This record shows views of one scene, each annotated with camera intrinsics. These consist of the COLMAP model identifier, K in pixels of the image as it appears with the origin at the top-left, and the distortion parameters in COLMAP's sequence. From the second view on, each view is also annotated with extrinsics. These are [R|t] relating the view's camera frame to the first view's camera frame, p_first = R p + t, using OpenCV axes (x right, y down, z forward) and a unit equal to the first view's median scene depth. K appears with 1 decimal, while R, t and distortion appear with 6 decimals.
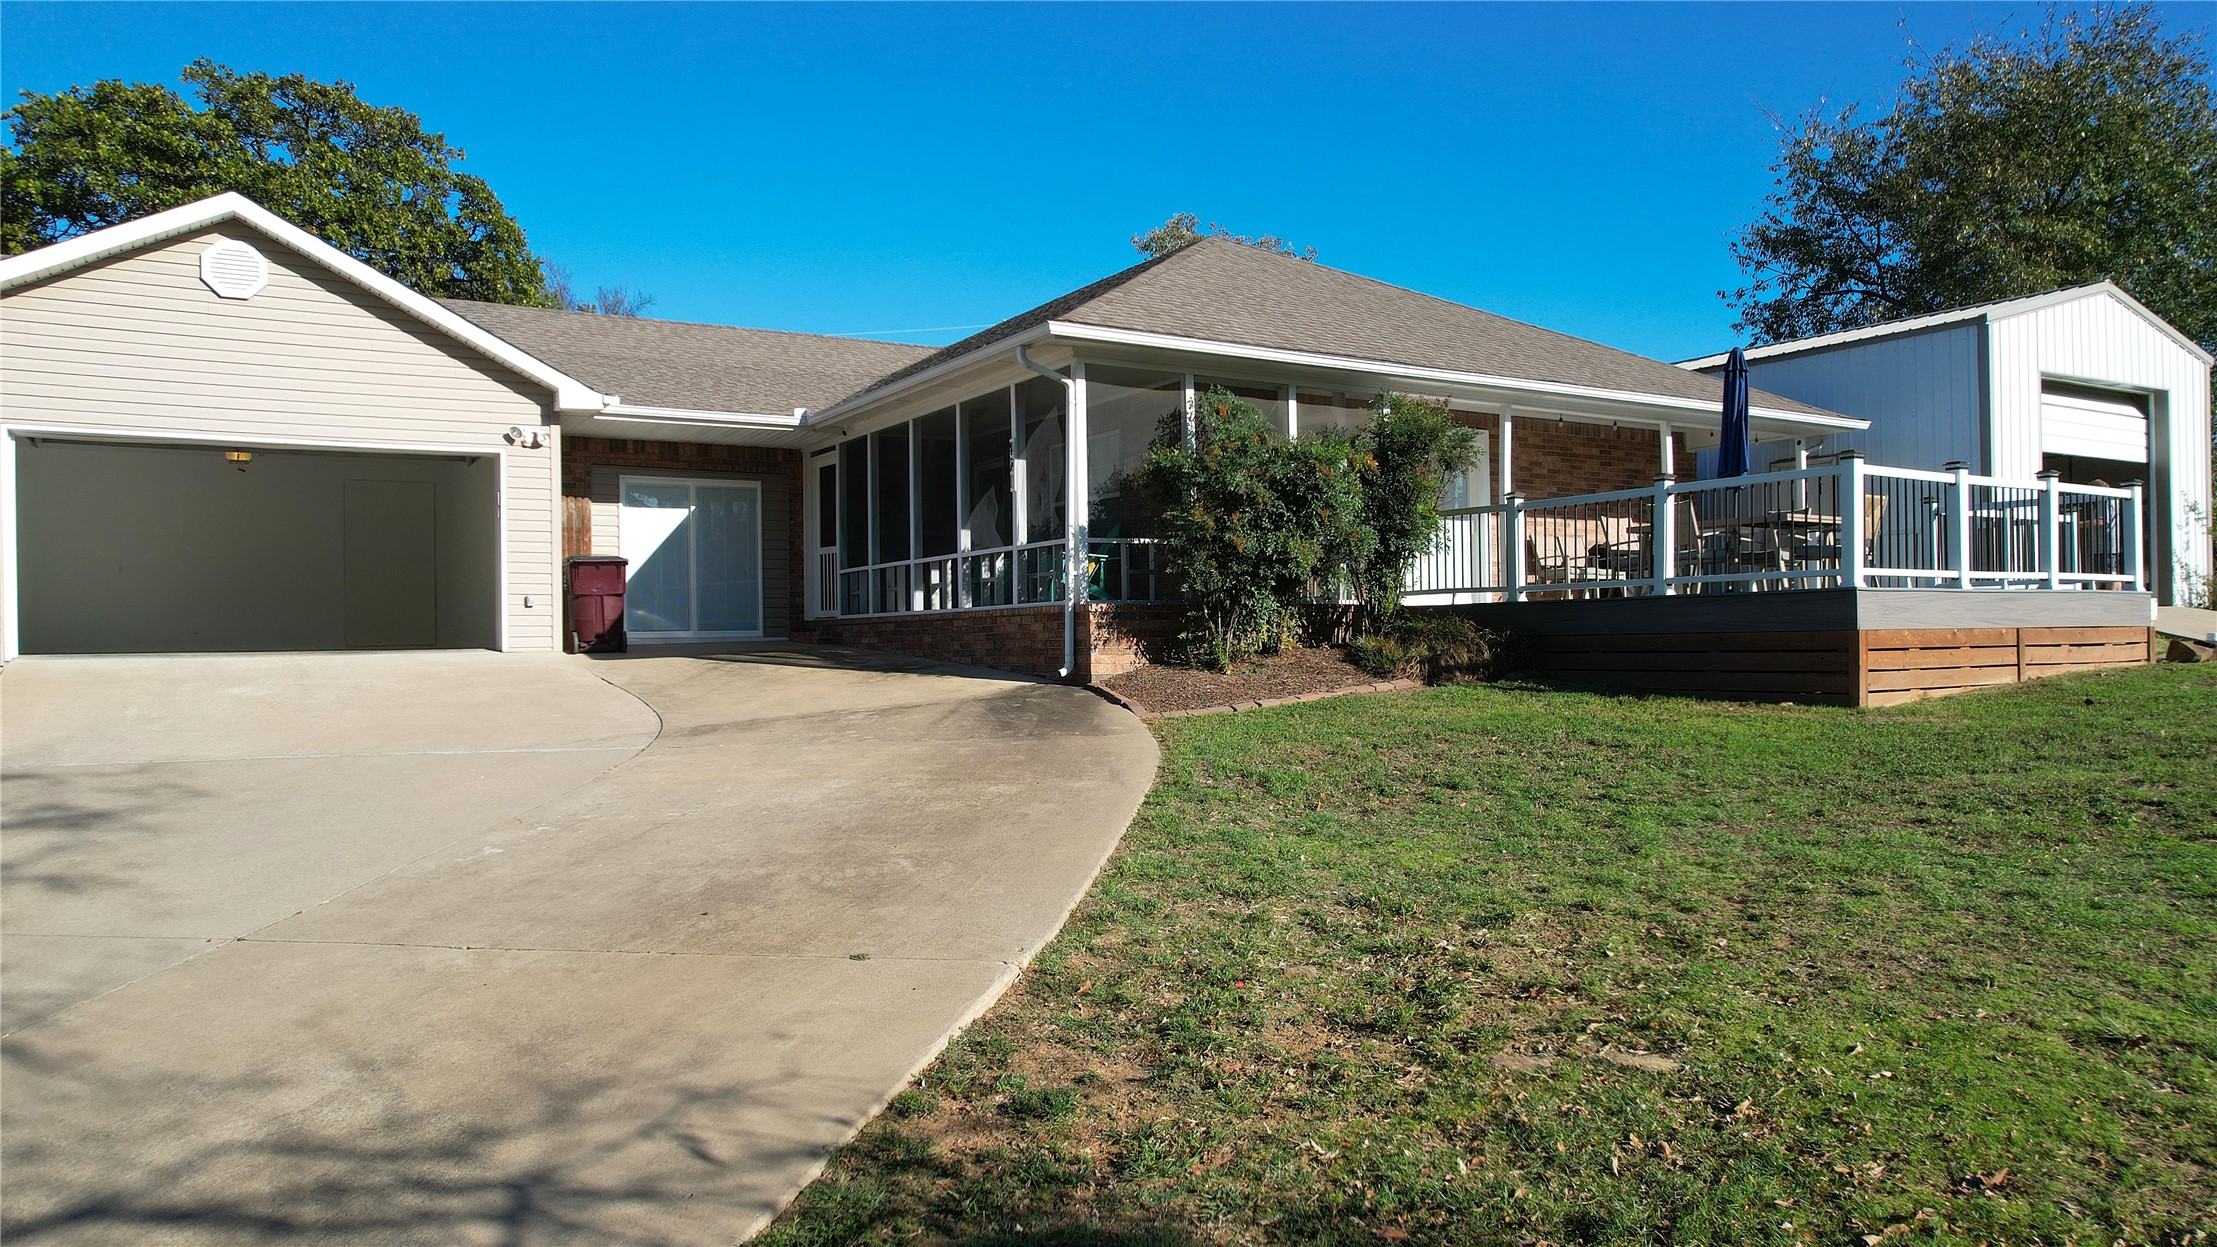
lens RADIAL K [[1458.1, 0, 1108.5], [0, 1458.1, 623.5], [0, 0, 1]] dist [-0.044960, 0.000004]
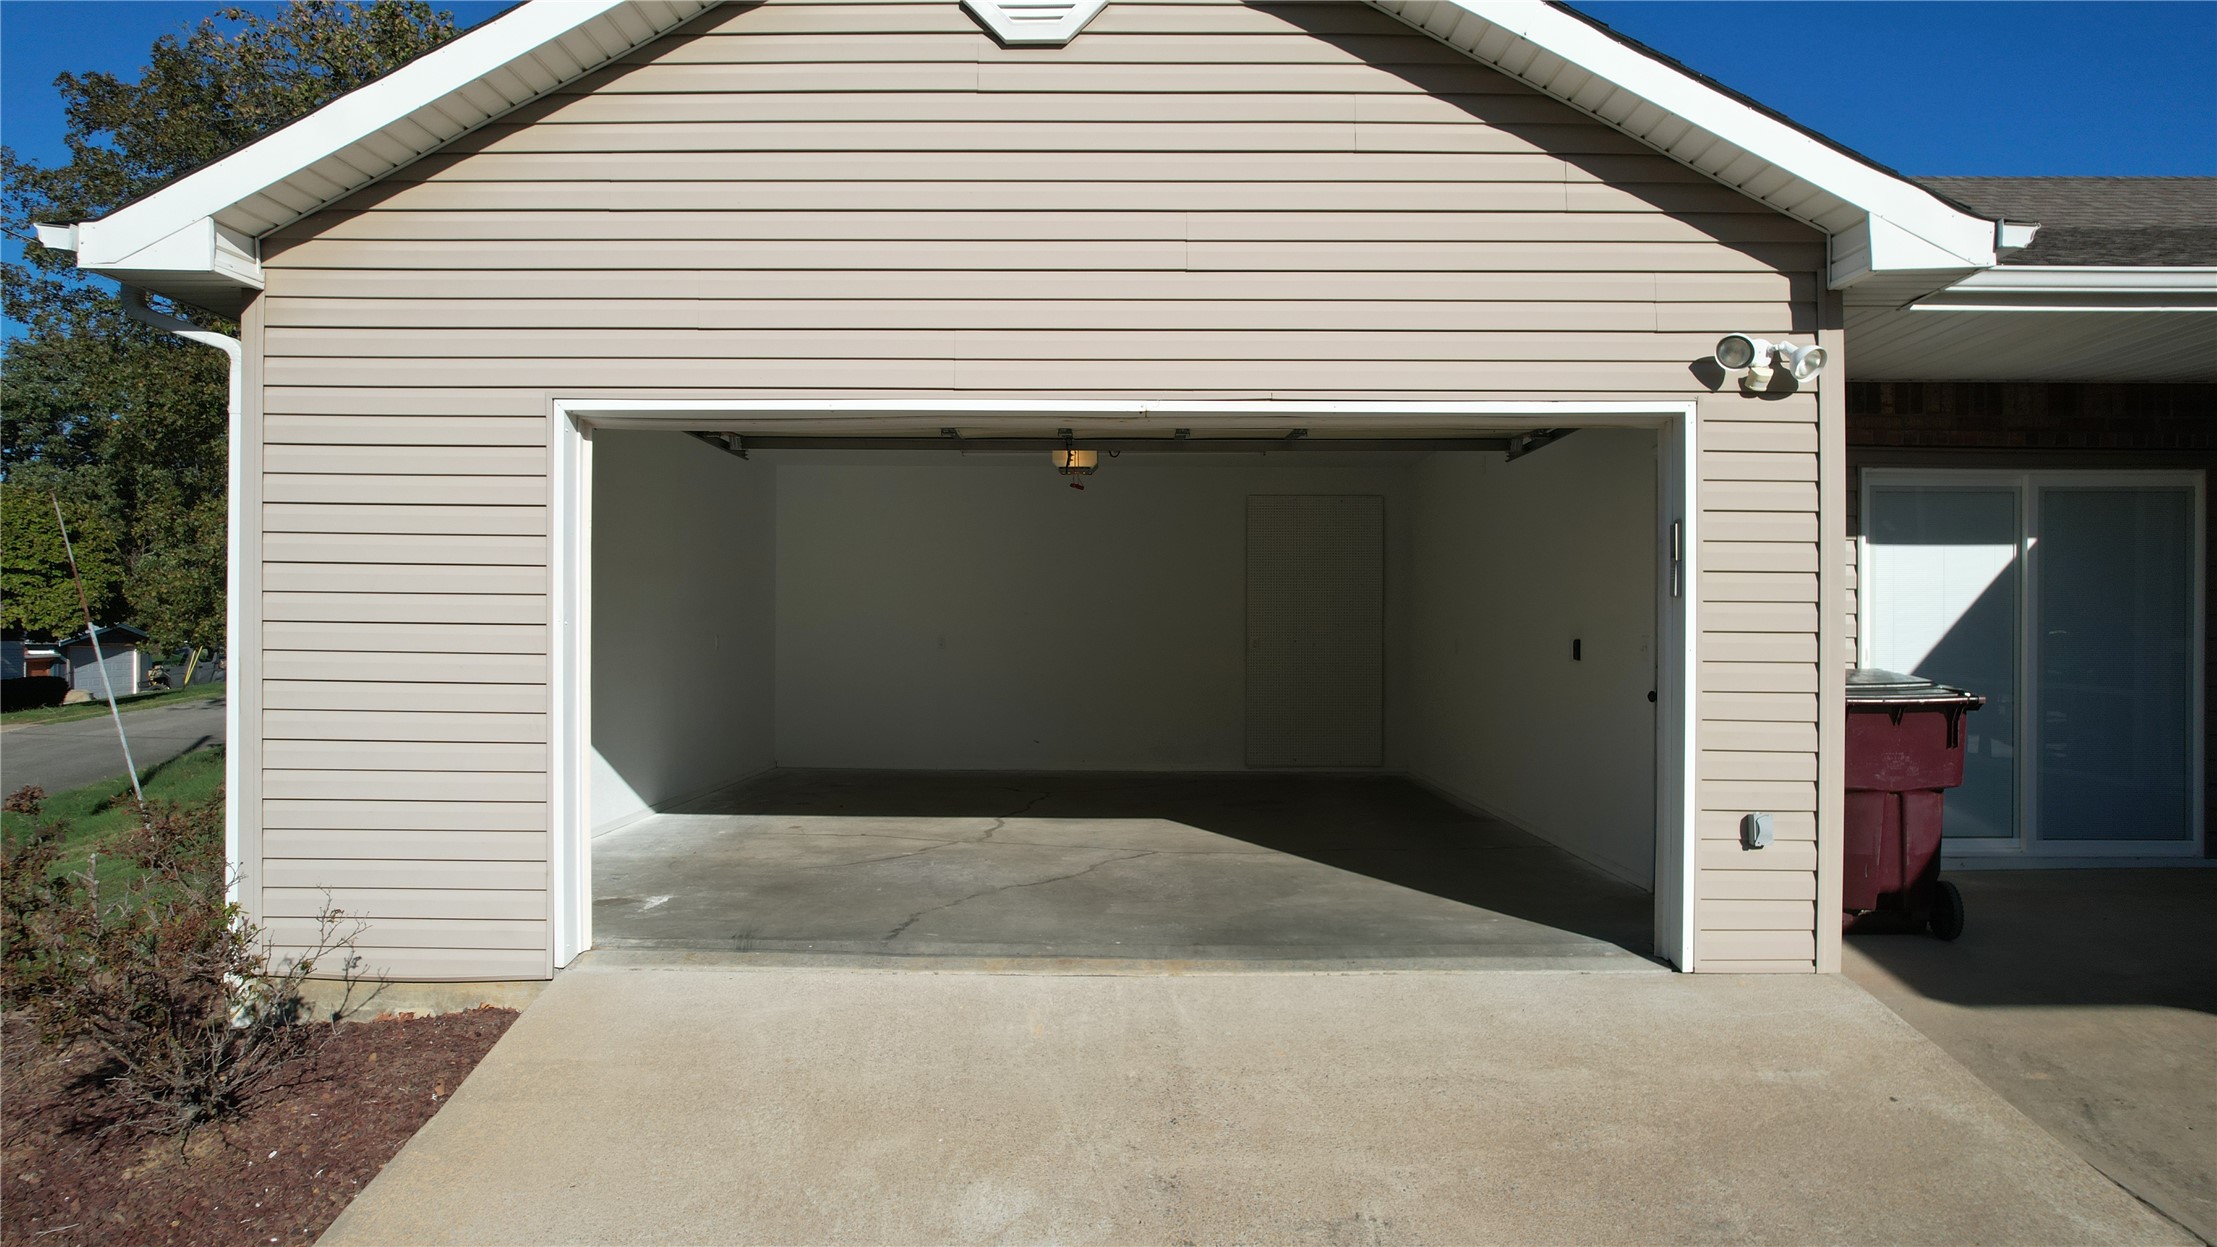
lens RADIAL K [[1458.1, 0, 1108.5], [0, 1458.1, 623.5], [0, 0, 1]] dist [-0.044960, 0.000004]
pose [[0.840212, 0.011613, -0.542134, -0.341298], [-0.010833, 0.999931, 0.004630, -0.065600], [0.542150, 0.001983, 0.840280, 0.615556]]
